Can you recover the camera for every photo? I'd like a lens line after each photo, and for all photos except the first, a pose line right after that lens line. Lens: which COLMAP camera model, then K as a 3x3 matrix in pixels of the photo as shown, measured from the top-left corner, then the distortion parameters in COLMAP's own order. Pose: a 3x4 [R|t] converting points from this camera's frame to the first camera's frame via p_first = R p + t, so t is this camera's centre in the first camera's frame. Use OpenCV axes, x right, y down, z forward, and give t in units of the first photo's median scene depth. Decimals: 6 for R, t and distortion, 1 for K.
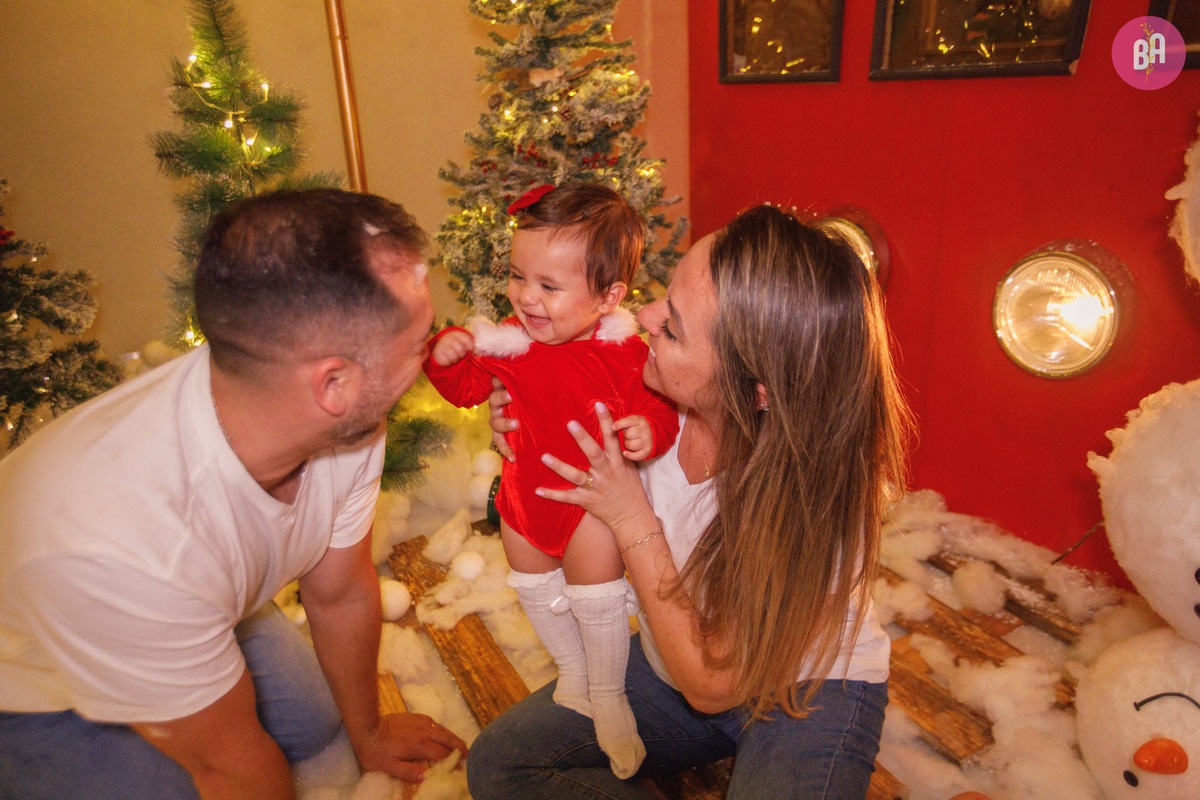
lens RADIAL K [[781.1, 0, 600.4], [0, 781.1, 406.8], [0, 0, 1]] dist [-0.005242, 0.015103]
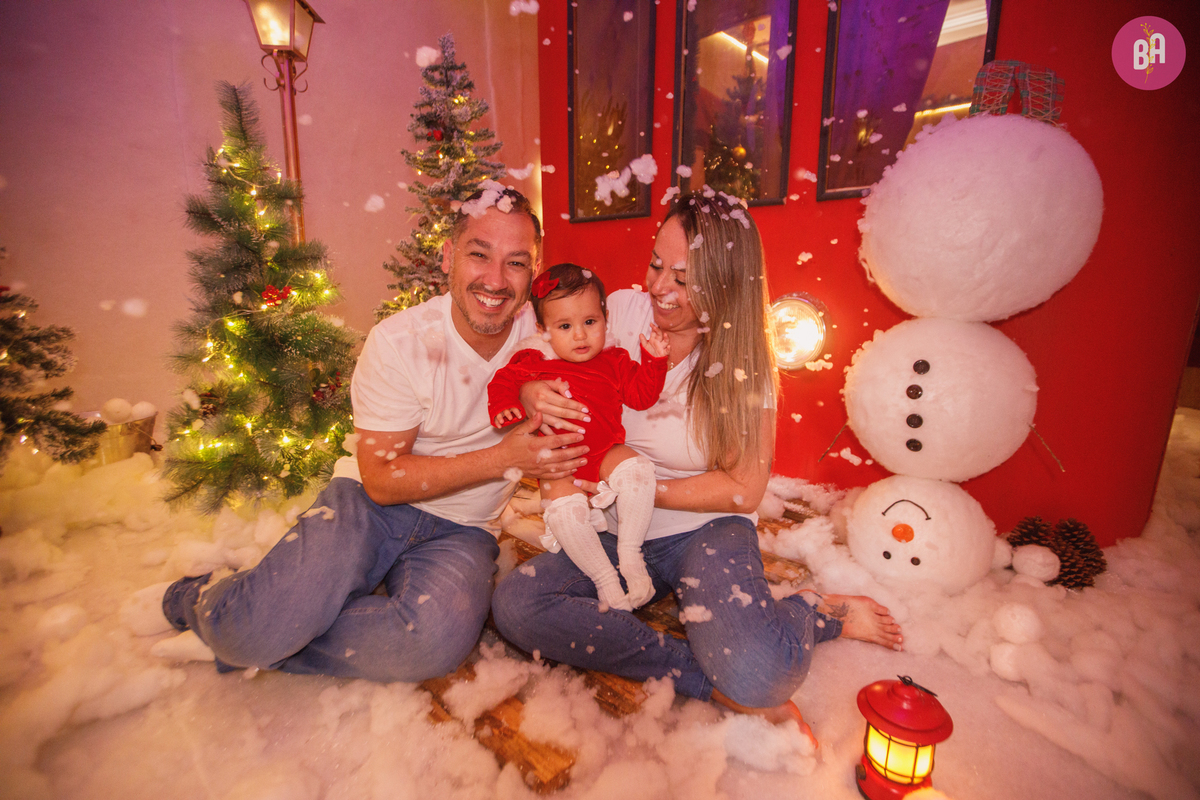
lens RADIAL K [[554.1, 0, 598.7], [0, 554.1, 409.8], [0, 0, 1]] dist [-0.017064, 0.004535]
pose [[0.953965, -0.020868, 0.299192, -0.146225], [0.072615, 0.983967, -0.162901, 0.157456], [-0.290995, 0.177128, 0.940185, -0.007531]]
